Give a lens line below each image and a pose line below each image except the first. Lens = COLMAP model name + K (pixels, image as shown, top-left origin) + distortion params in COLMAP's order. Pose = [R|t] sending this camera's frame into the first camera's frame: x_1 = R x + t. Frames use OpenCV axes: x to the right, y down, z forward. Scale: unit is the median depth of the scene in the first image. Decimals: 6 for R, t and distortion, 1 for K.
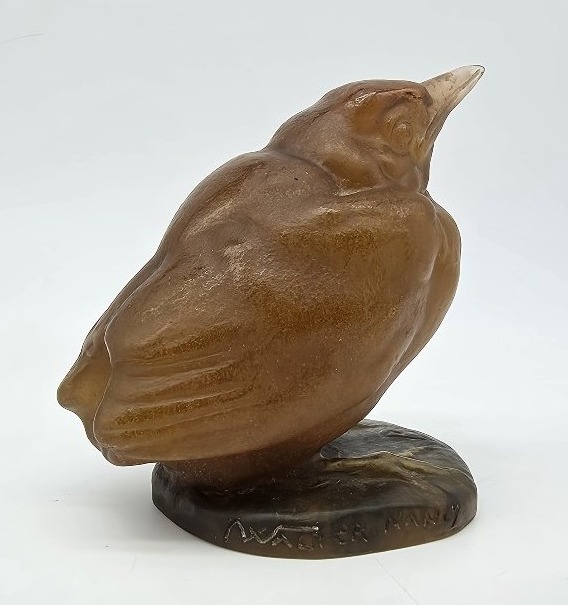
lens RADIAL K [[540.9, 0, 284.1], [0, 540.9, 302.8], [0, 0, 1]] dist [0.000031, -0.002594]
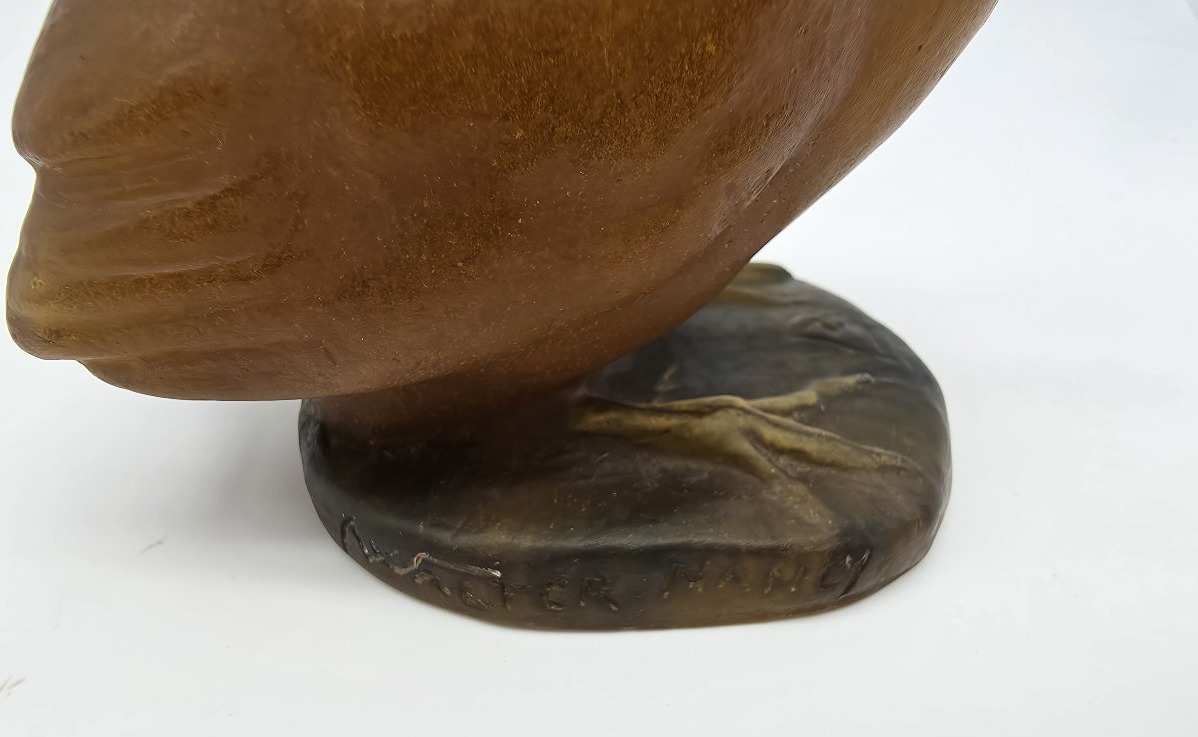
lens RADIAL K [[820.5, 0, 599.1], [0, 820.5, 367.4], [0, 0, 1]] dist [-0.006652, -0.001022]
pose [[0.974228, 0.115803, -0.193569, 0.243284], [-0.032724, 0.921638, 0.386668, 0.003909], [0.223178, -0.370369, 0.901675, 0.469056]]
